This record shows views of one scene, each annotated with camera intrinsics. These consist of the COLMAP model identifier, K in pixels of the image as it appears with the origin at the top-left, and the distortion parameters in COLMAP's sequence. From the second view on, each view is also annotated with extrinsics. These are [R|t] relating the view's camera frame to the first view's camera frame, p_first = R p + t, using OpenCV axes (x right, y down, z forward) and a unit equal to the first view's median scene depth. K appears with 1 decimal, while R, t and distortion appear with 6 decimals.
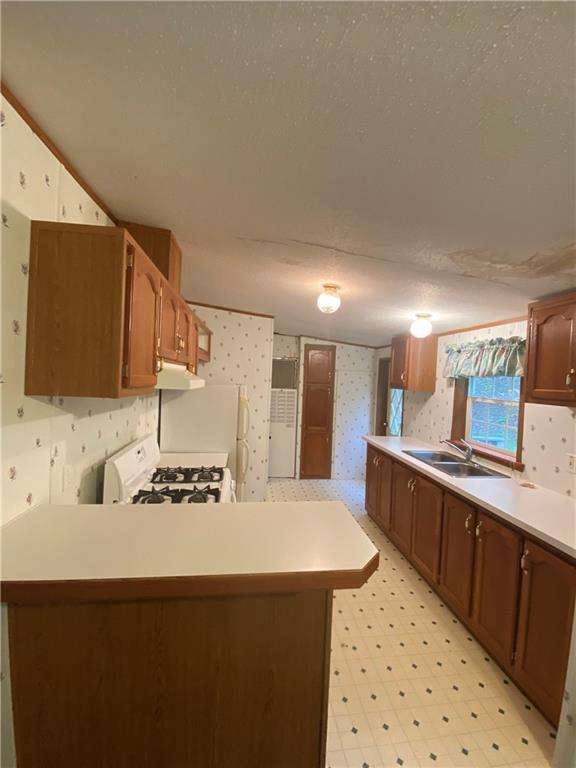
lens RADIAL K [[306.2, 0, 288.0], [0, 306.2, 384.0], [0, 0, 1]] dist [0.006529, -0.013383]
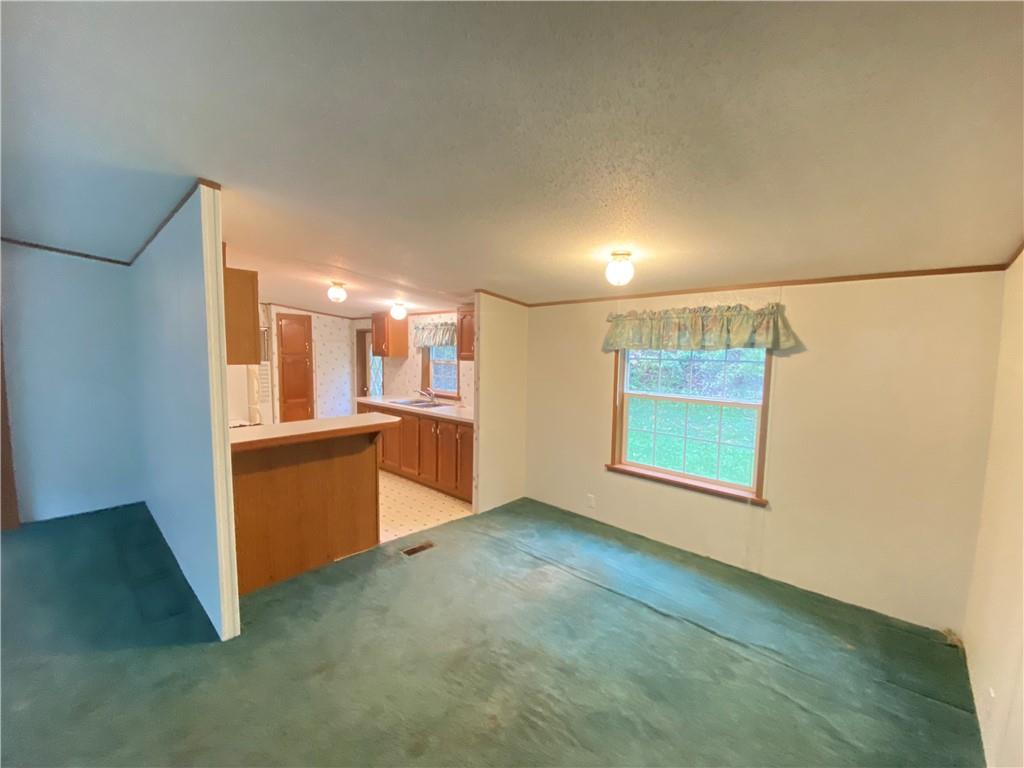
lens RADIAL K [[408.2, 0, 512.0], [0, 408.2, 384.0], [0, 0, 1]] dist [0.006529, -0.013383]
pose [[0.746253, -0.082691, 0.660507, -0.403744], [0.030124, 0.995433, 0.090587, -0.007811], [-0.664981, -0.047704, 0.745336, -0.693146]]
